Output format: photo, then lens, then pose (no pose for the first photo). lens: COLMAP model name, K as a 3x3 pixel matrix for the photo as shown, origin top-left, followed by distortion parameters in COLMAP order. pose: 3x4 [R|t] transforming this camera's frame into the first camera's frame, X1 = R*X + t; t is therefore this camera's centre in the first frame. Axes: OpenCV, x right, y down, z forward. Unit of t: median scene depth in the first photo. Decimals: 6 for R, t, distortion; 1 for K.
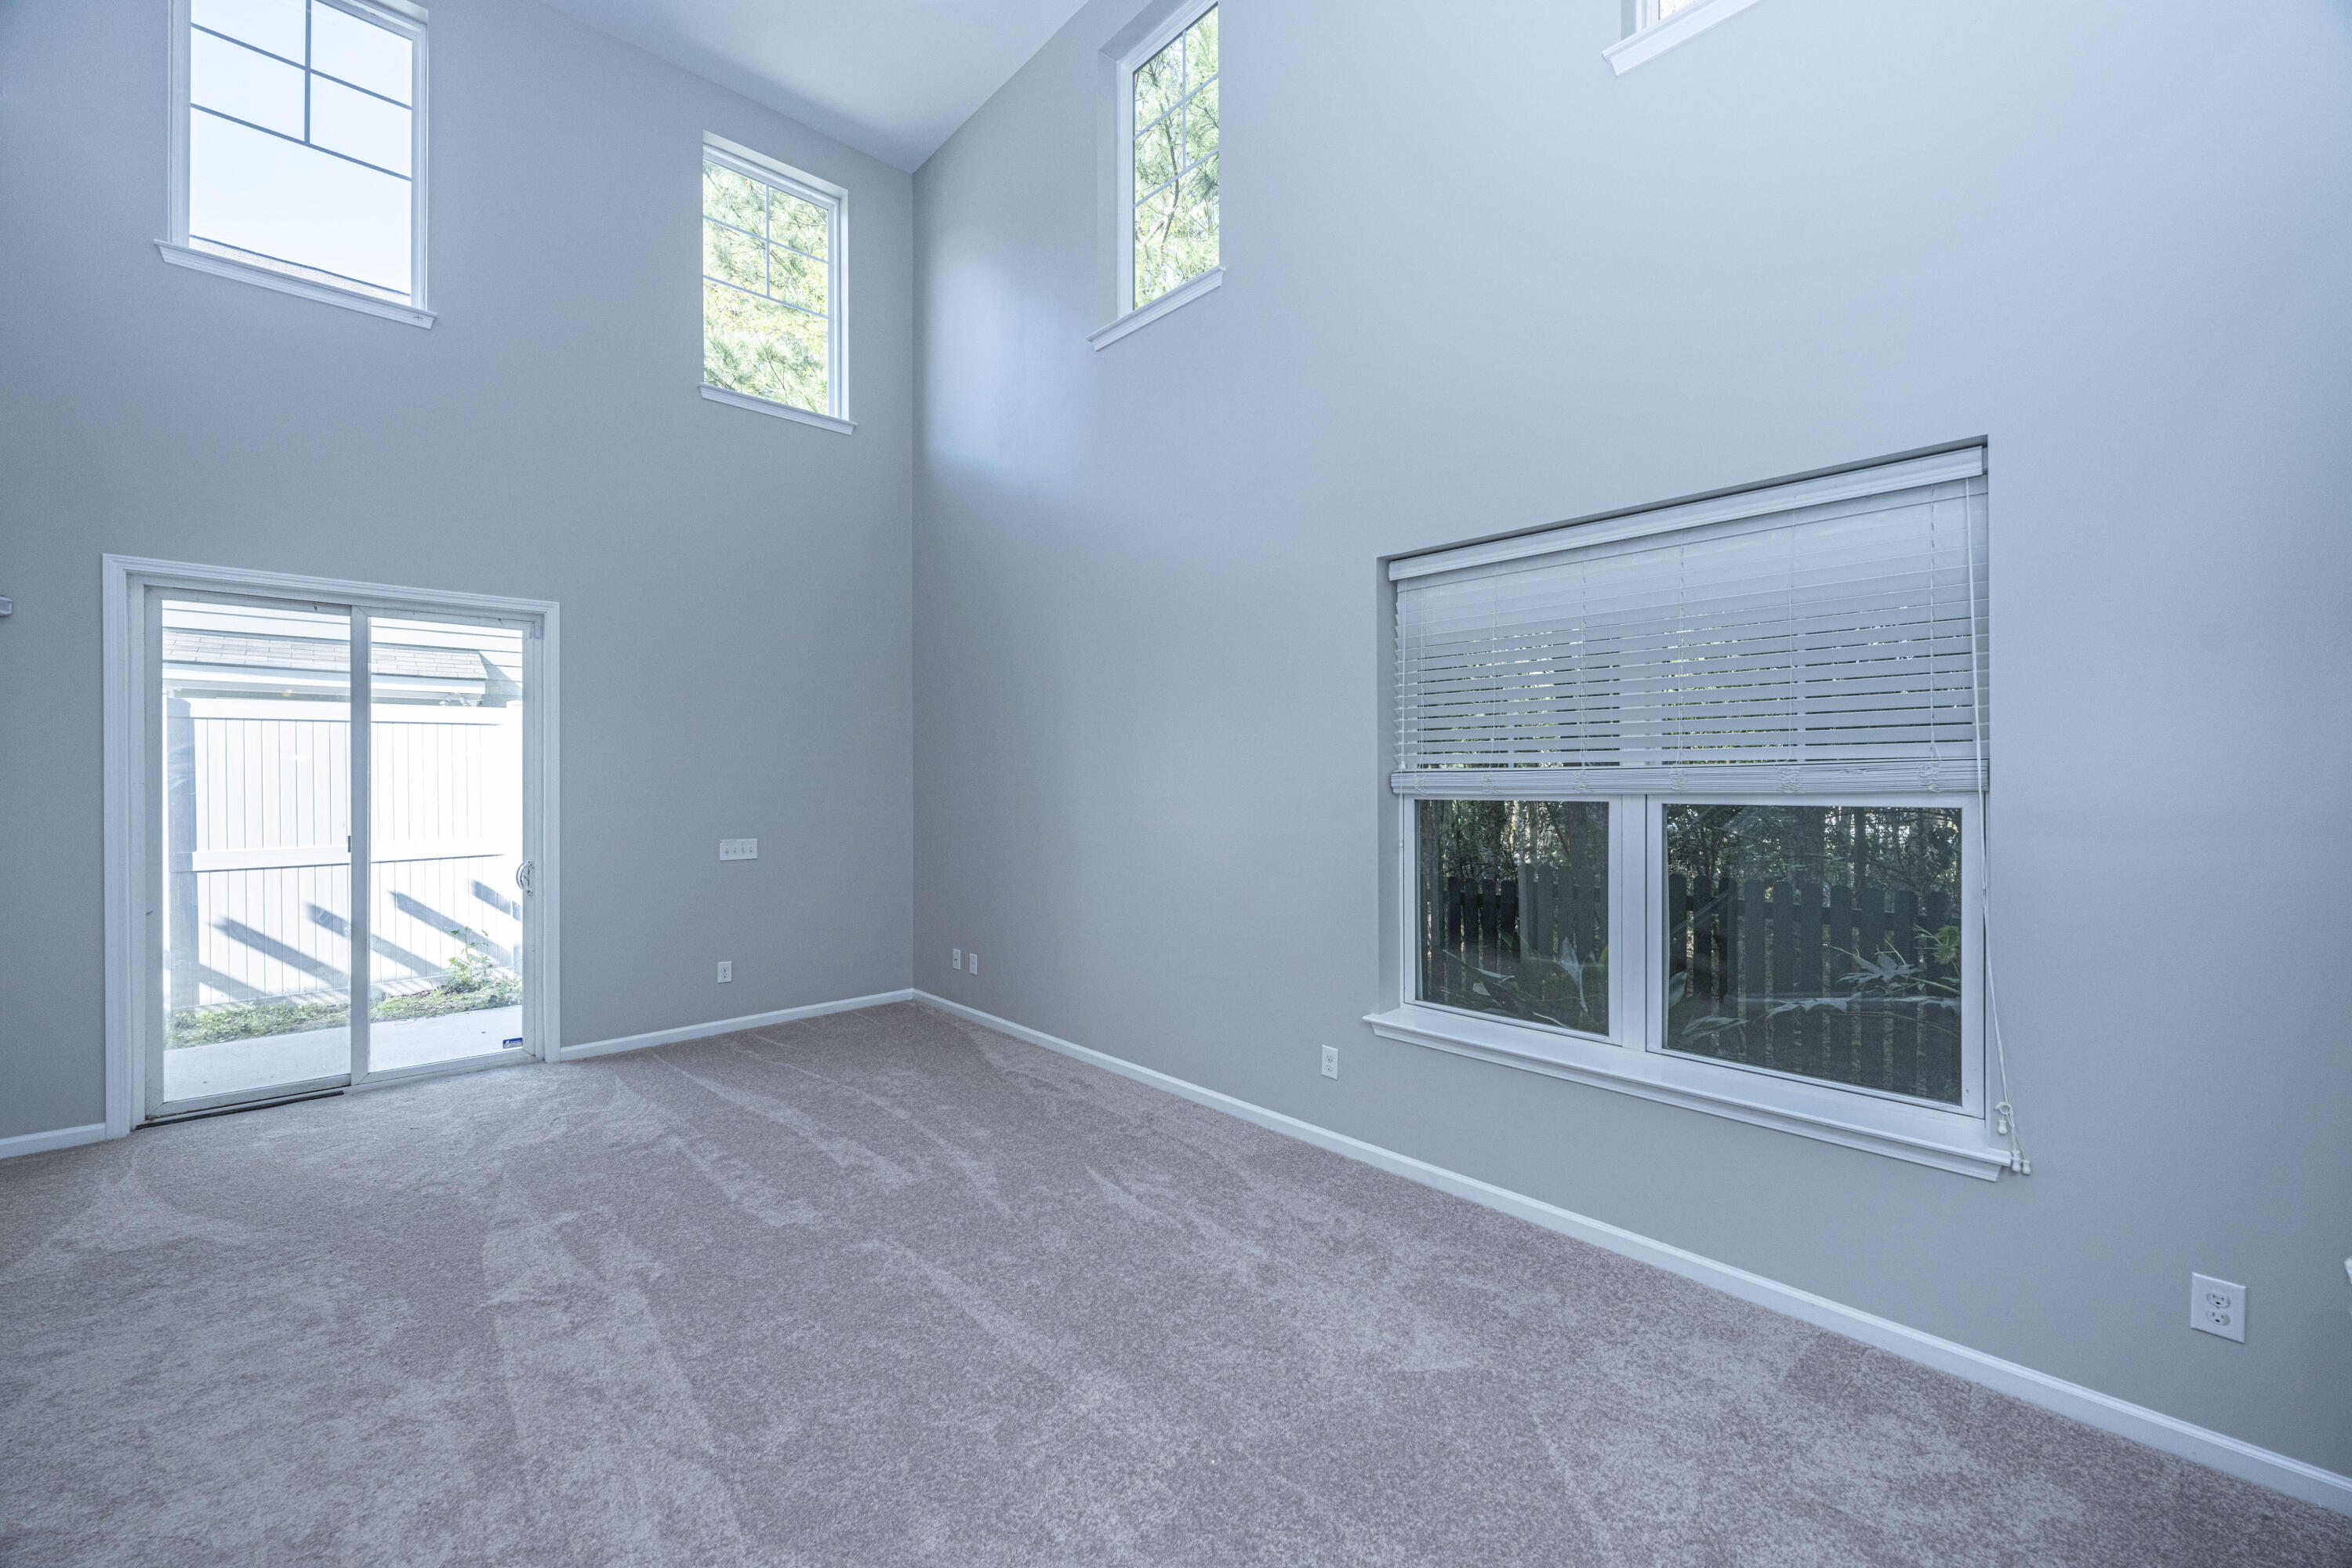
lens RADIAL K [[957.0, 0, 1165.9], [0, 957.0, 776.5], [0, 0, 1]] dist [0.002526, 0.000322]
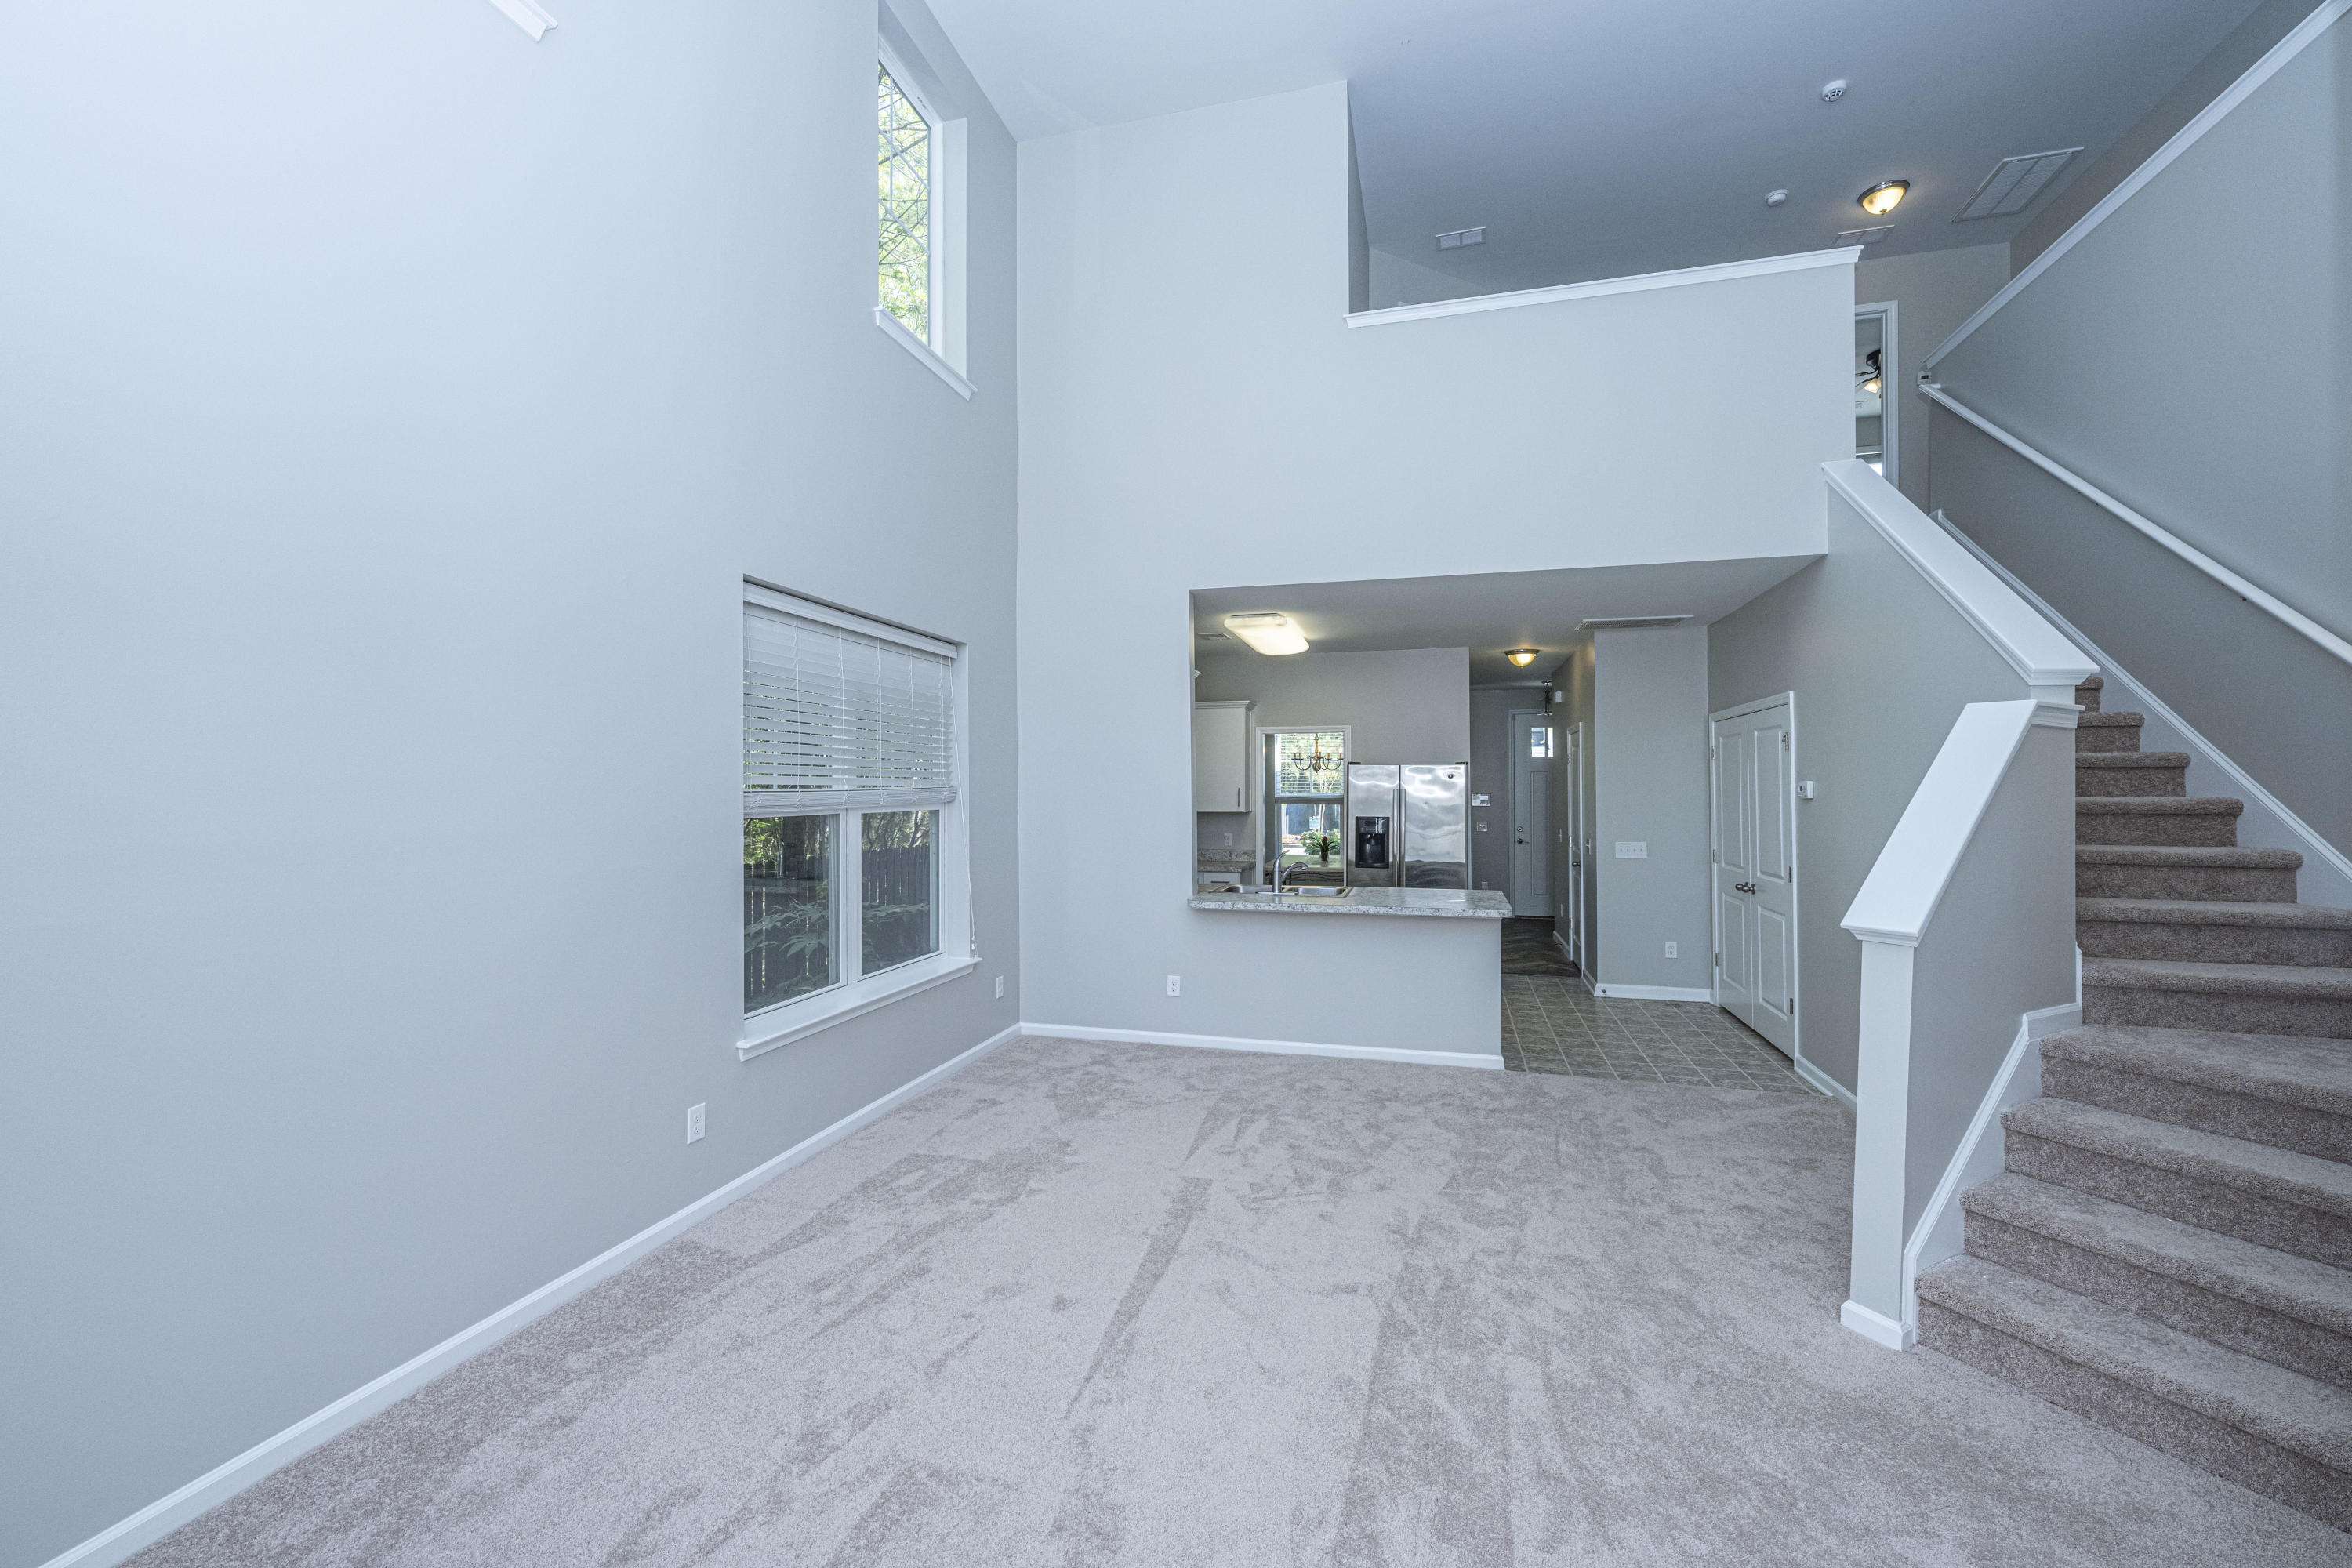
lens RADIAL K [[957.0, 0, 1176.2], [0, 957.0, 776.2], [0, 0, 1]] dist [0.002526, 0.000322]
pose [[-0.533562, 0.013820, 0.845648, -0.852064], [-0.002027, 0.999843, -0.017619, -0.004379], [-0.845759, -0.011115, -0.533450, 1.159871]]
